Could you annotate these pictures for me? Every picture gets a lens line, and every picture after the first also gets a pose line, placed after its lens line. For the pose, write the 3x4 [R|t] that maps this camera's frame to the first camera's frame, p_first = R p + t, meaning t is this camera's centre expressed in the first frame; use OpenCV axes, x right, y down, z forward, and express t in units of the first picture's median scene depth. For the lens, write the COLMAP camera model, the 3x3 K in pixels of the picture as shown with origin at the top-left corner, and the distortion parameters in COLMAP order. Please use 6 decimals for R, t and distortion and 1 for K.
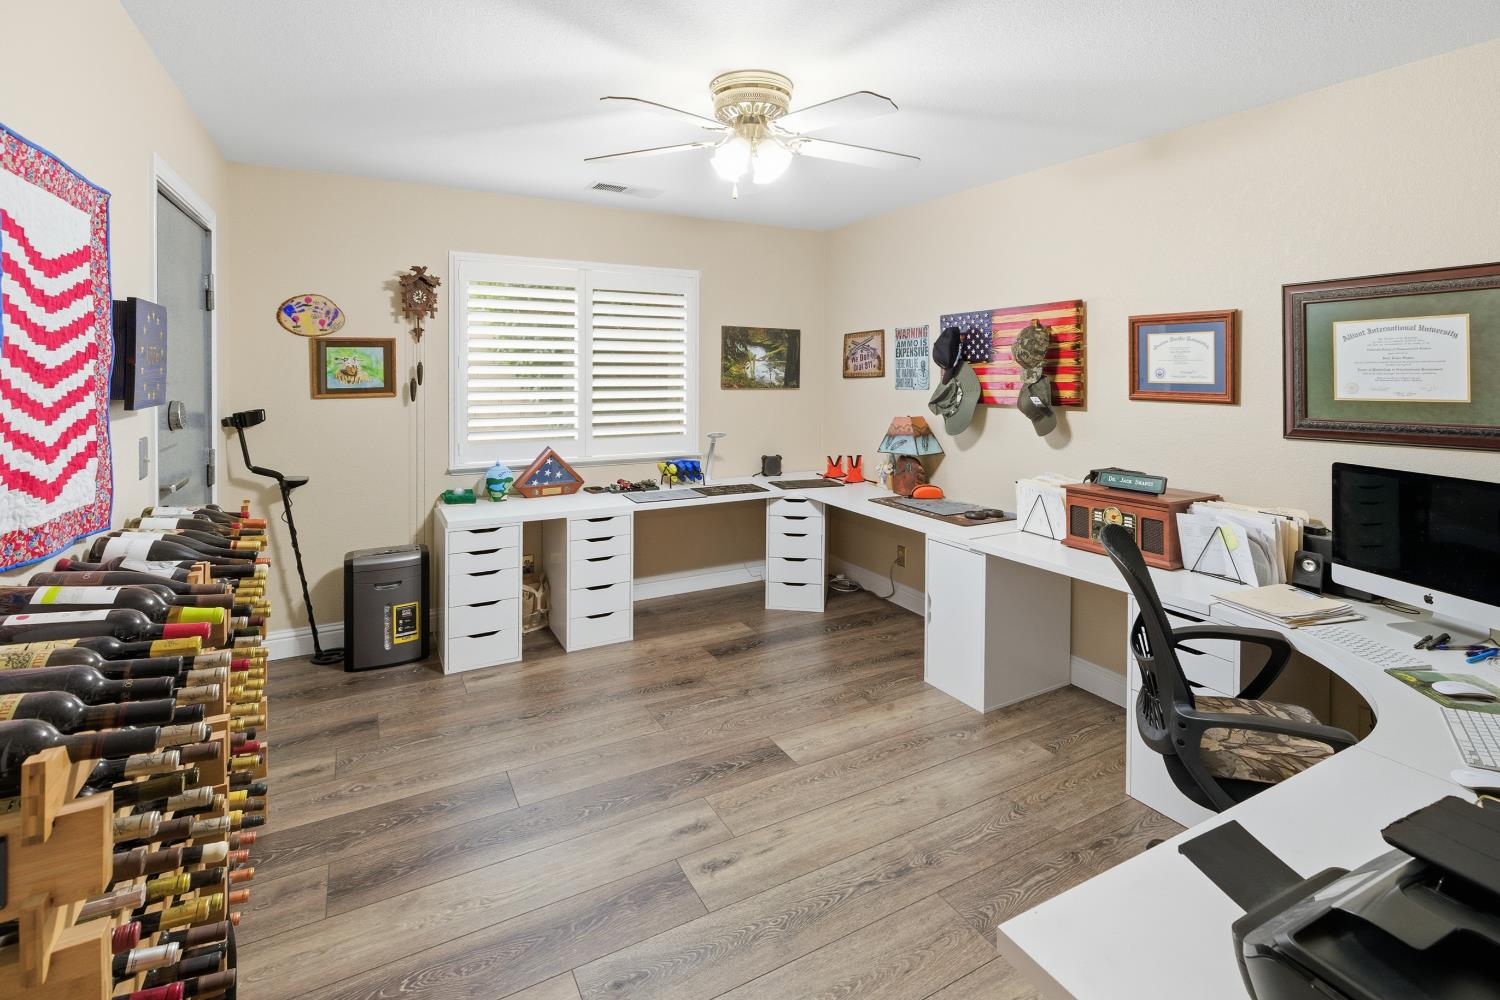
lens RADIAL K [[663.3, 0, 745.7], [0, 663.3, 470.7], [0, 0, 1]] dist [-0.002181, -0.000548]
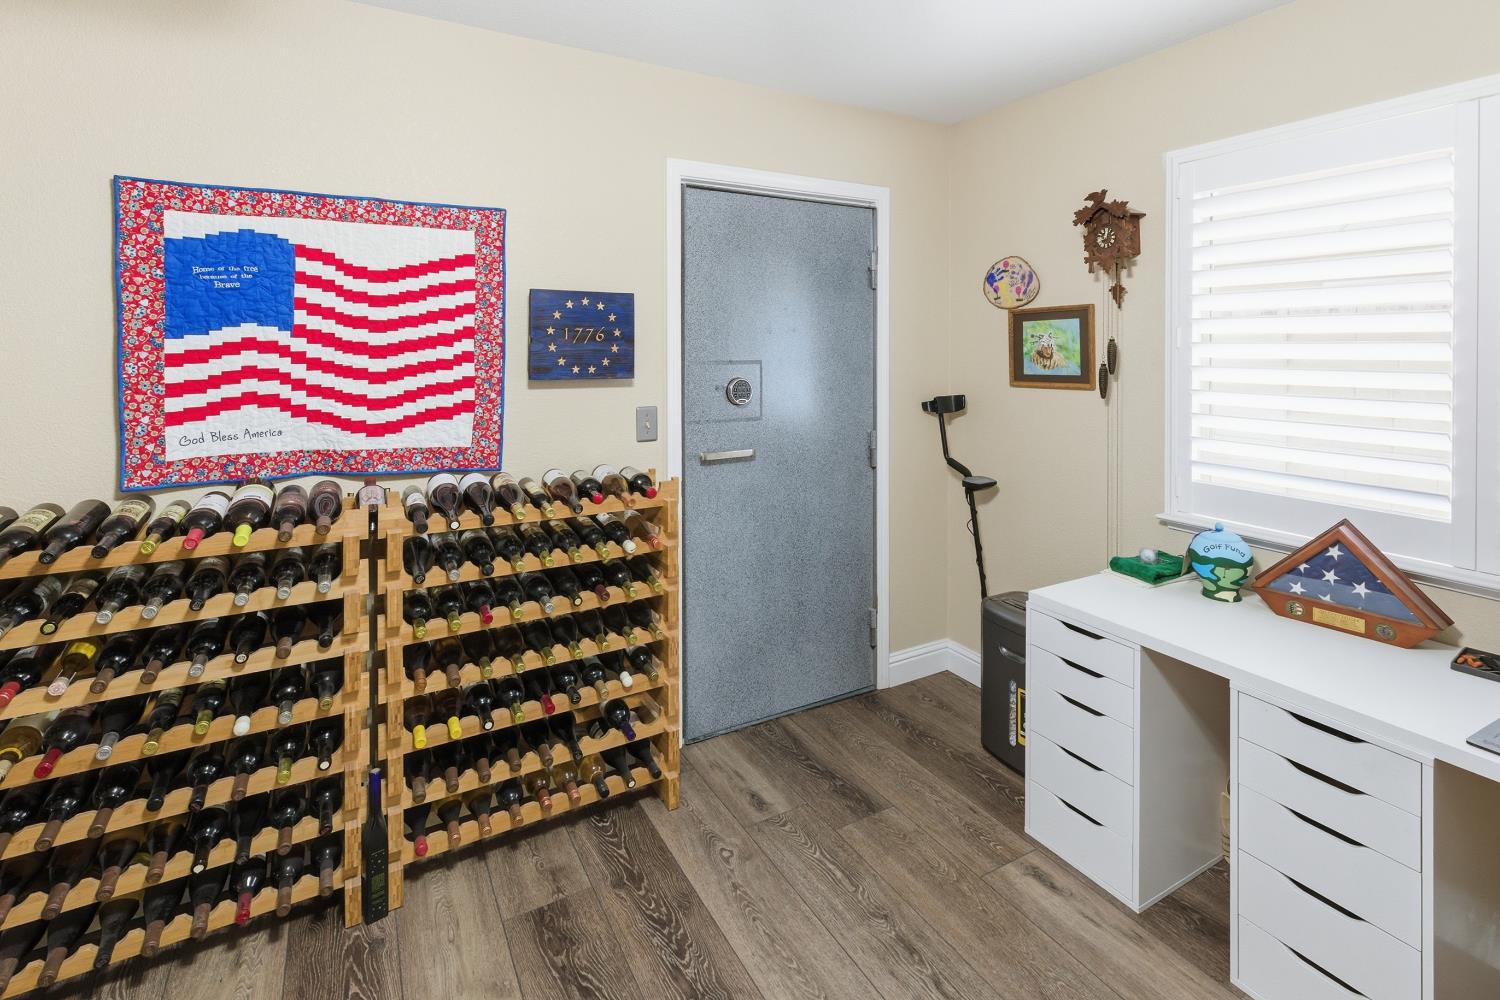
lens RADIAL K [[721.9, 0, 749.2], [0, 721.9, 379.8], [0, 0, 1]] dist [-0.000578, -0.000065]
pose [[0.019507, 0.038276, -0.999077, 0.204146], [-0.154357, 0.987402, 0.034815, -0.096816], [0.987823, 0.153535, 0.025170, 0.658544]]
